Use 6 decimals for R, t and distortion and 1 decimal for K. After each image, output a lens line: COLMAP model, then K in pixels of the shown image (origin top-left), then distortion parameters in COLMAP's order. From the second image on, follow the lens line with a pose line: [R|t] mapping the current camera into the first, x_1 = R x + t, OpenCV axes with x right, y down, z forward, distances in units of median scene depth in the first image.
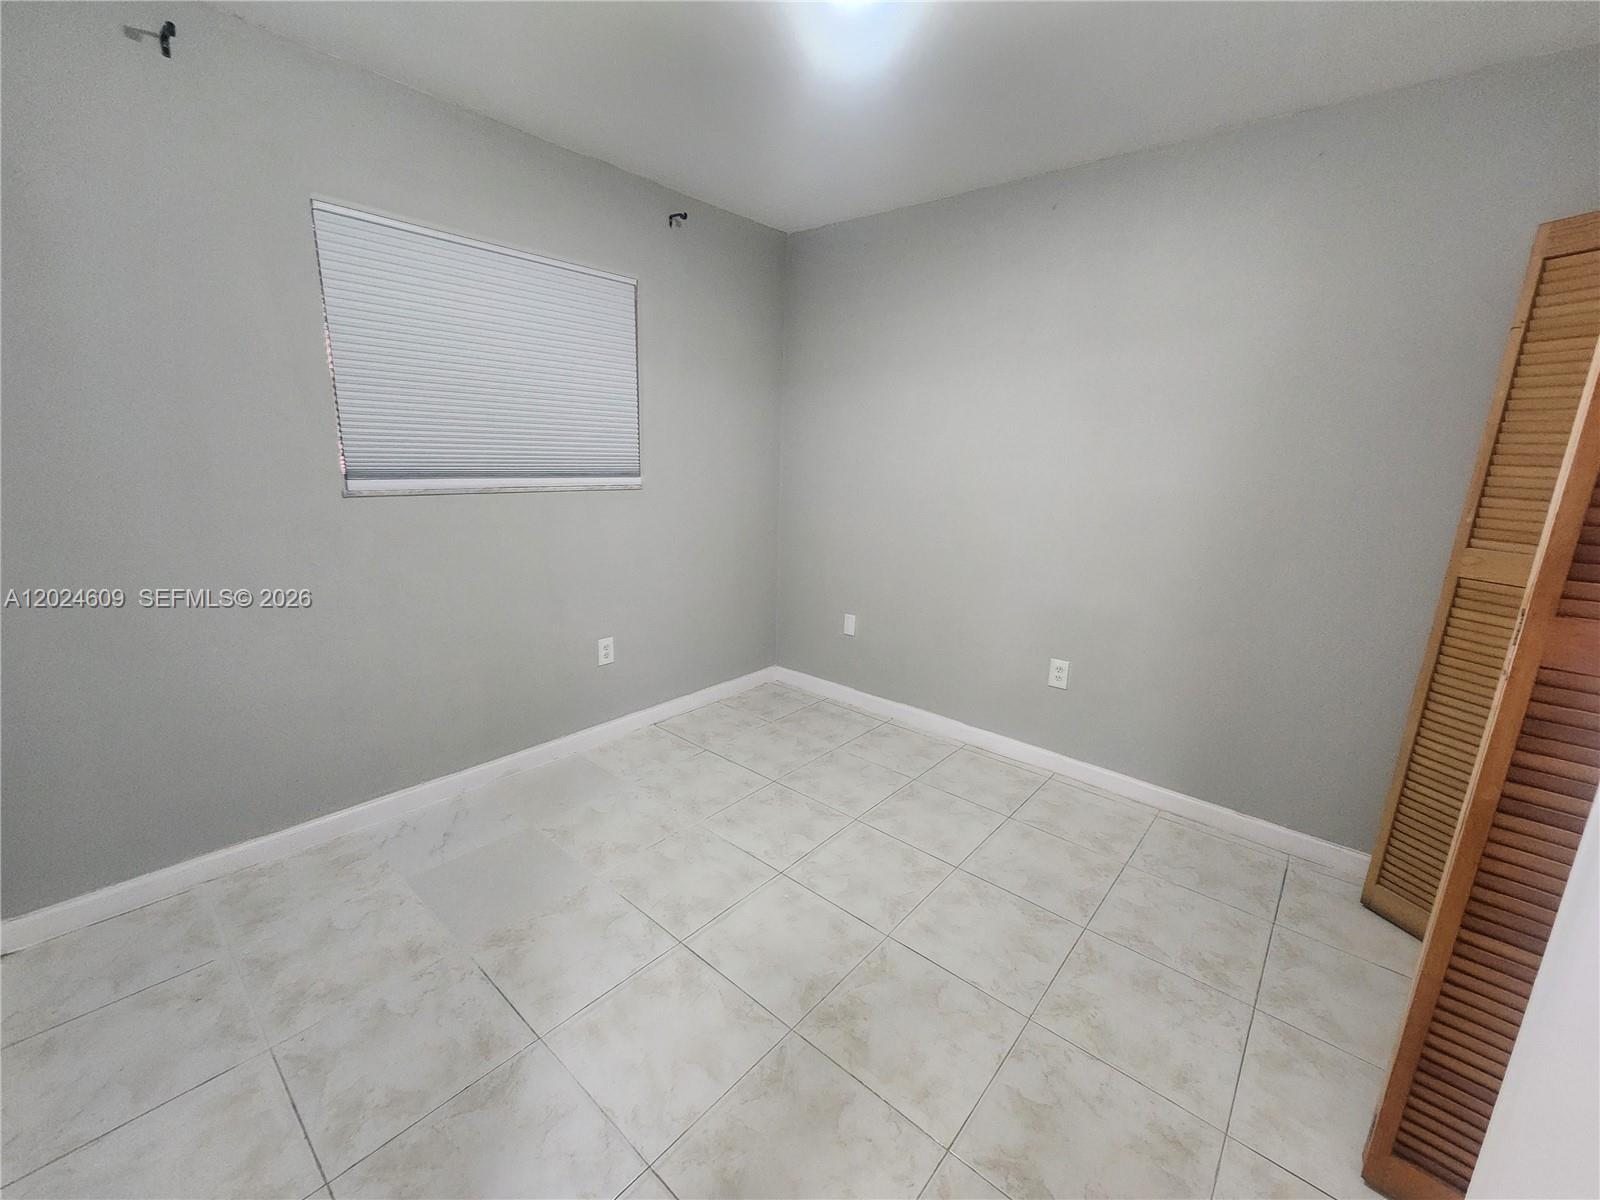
lens RADIAL K [[657.3, 0, 799.1], [0, 657.3, 606.9], [0, 0, 1]] dist [-0.003176, -0.000296]
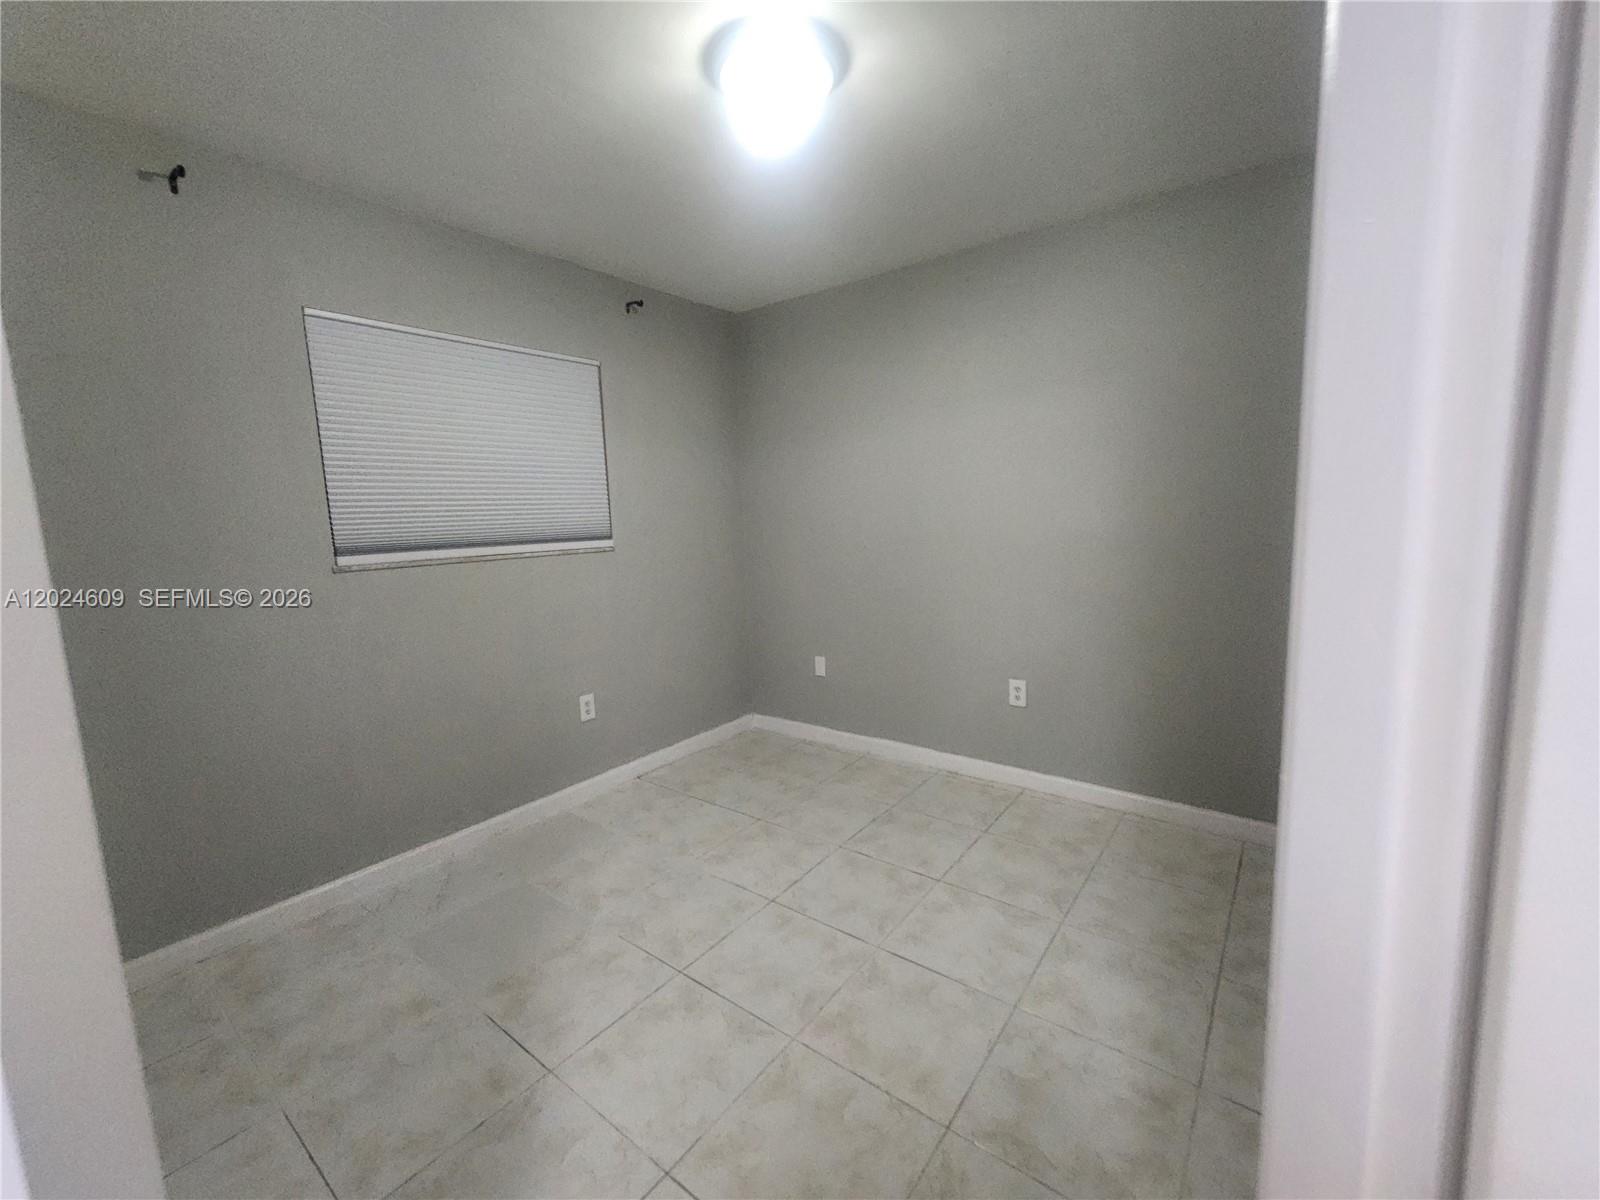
lens RADIAL K [[657.3, 0, 796.8], [0, 657.3, 607.6], [0, 0, 1]] dist [-0.003176, -0.000296]
pose [[0.996196, -0.073325, 0.047076, -0.003218], [0.077310, 0.992999, -0.089305, 0.042684], [-0.040198, 0.092604, 0.994891, -0.083953]]
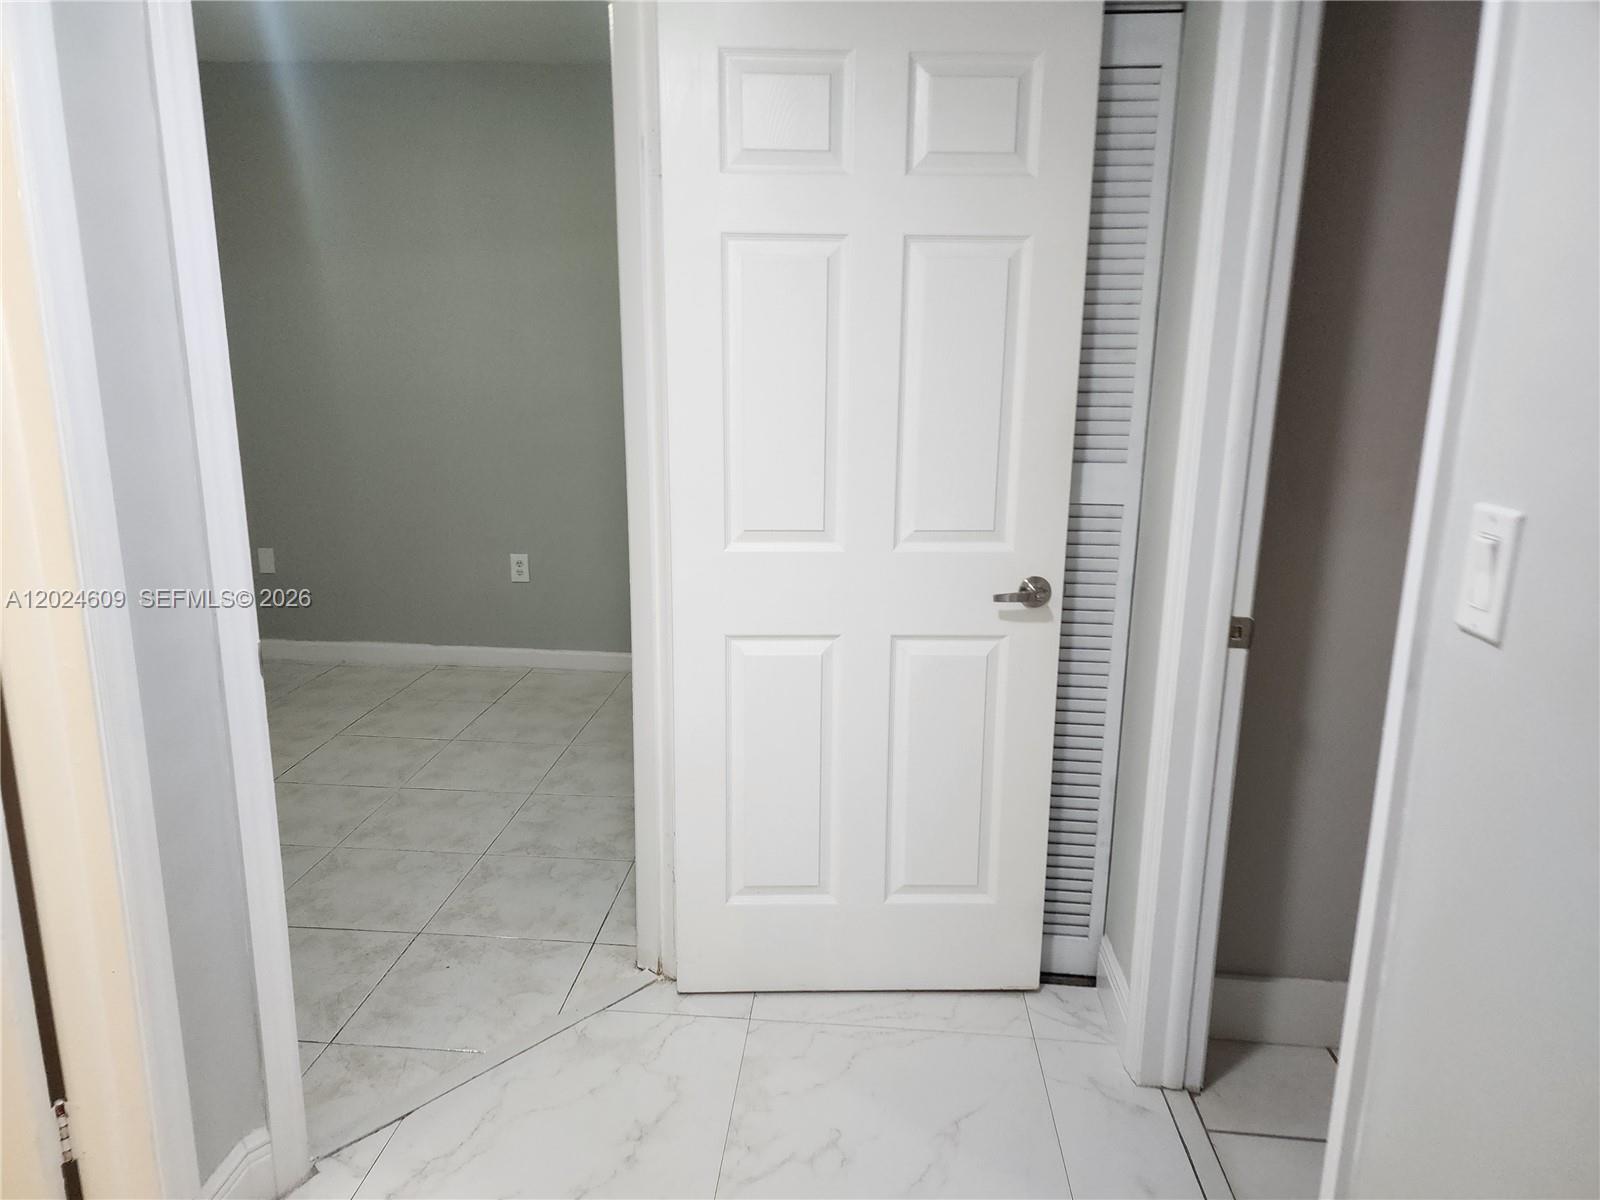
lens RADIAL K [[1089.5, 0, 797.1], [0, 1089.5, 609.4], [0, 0, 1]] dist [0.065410, -0.060869]
pose [[0.805103, -0.150956, 0.573604, -0.312898], [0.152573, 0.987237, 0.045664, 0.209776], [-0.573176, 0.050752, 0.817859, -0.819336]]
